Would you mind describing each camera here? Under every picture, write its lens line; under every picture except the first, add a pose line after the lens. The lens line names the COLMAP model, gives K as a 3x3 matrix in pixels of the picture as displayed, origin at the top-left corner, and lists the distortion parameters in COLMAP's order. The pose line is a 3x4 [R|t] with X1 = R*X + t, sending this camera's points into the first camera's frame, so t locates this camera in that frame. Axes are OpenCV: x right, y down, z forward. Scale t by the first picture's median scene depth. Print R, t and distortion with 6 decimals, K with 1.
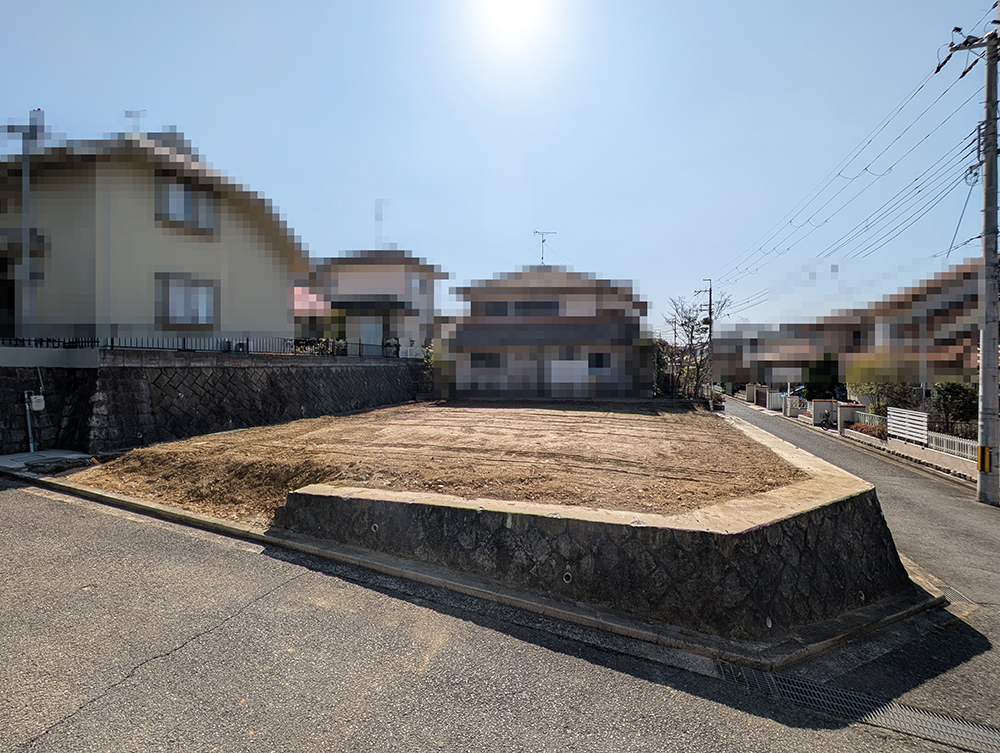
lens RADIAL K [[426.9, 0, 504.2], [0, 426.9, 368.3], [0, 0, 1]] dist [0.011152, -0.007871]
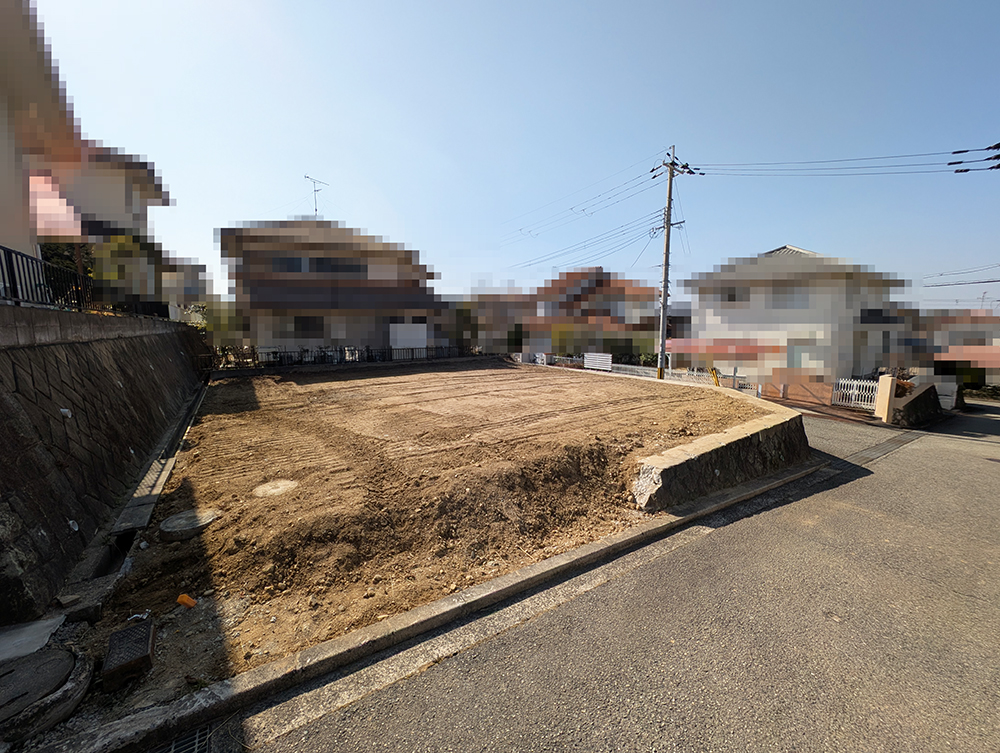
lens RADIAL K [[374.8, 0, 502.0], [0, 374.8, 370.5], [0, 0, 1]] dist [0.002633, -0.001353]
pose [[0.620667, -0.091979, 0.778661, -0.791273], [0.008025, 0.993789, 0.110995, -0.015816], [-0.784033, -0.062642, 0.617550, 0.457224]]
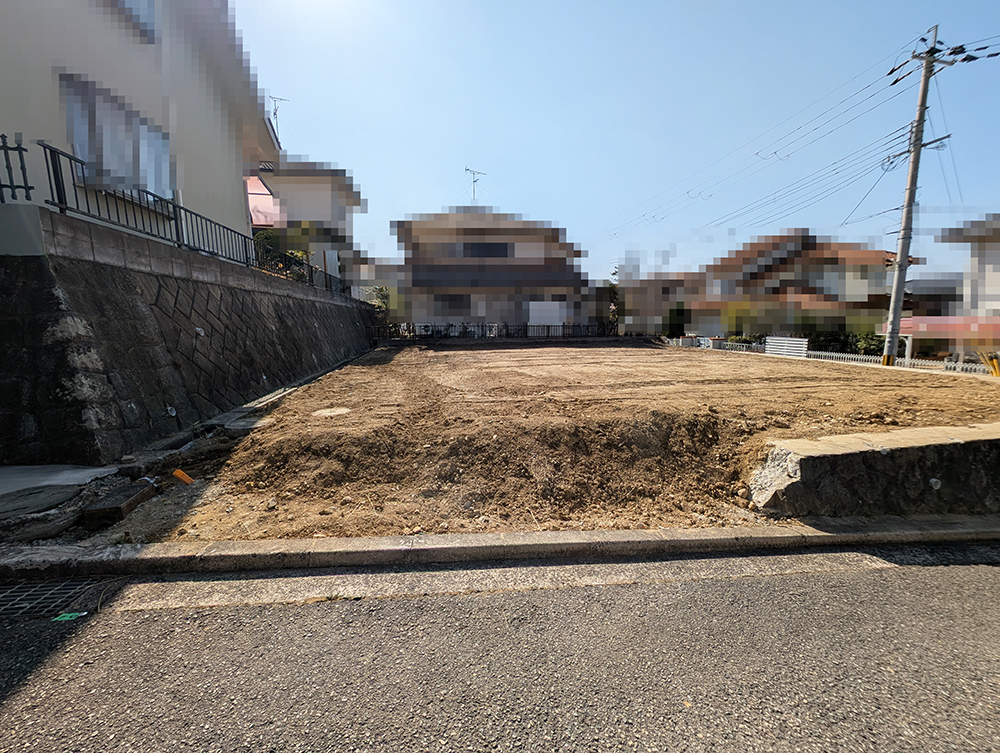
lens RADIAL K [[374.8, 0, 502.0], [0, 374.8, 370.5], [0, 0, 1]] dist [0.002633, -0.001353]
pose [[0.892680, -0.063989, 0.446125, -0.648568], [0.008852, 0.992168, 0.124597, 0.057643], [-0.450603, -0.107277, 0.886255, 0.432313]]
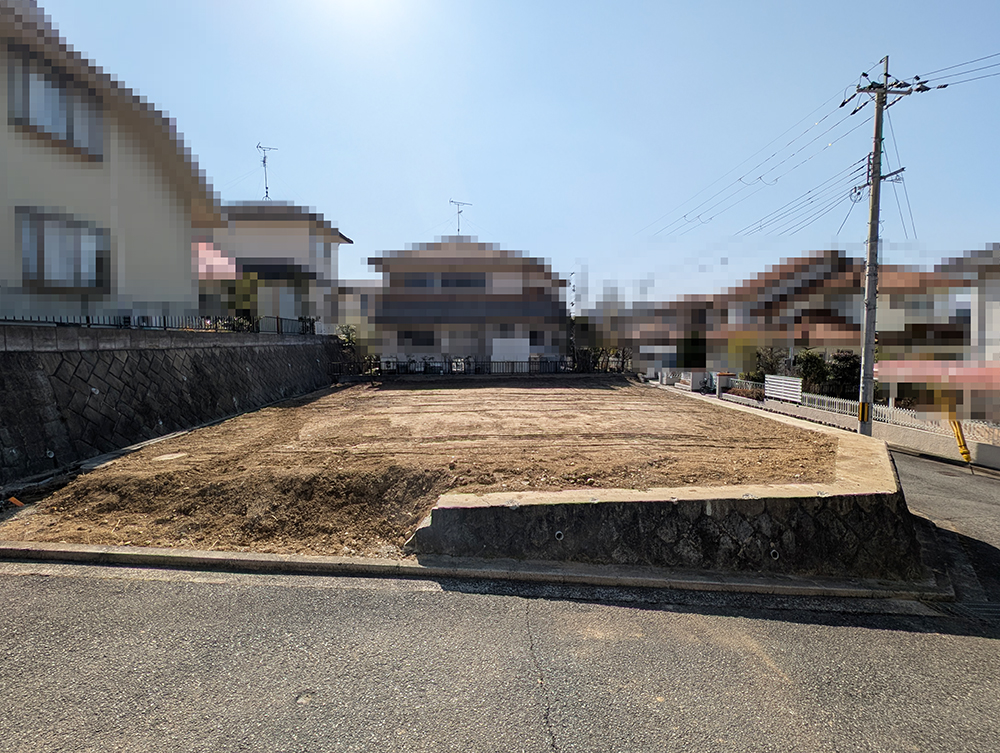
lens RADIAL K [[429.7, 0, 502.0], [0, 429.7, 363.8], [0, 0, 1]] dist [0.001643, -0.001173]
pose [[0.940042, -0.022762, 0.340298, -0.380397], [0.006647, 0.998804, 0.048448, -0.010531], [-0.340993, -0.043281, 0.939069, 0.128552]]
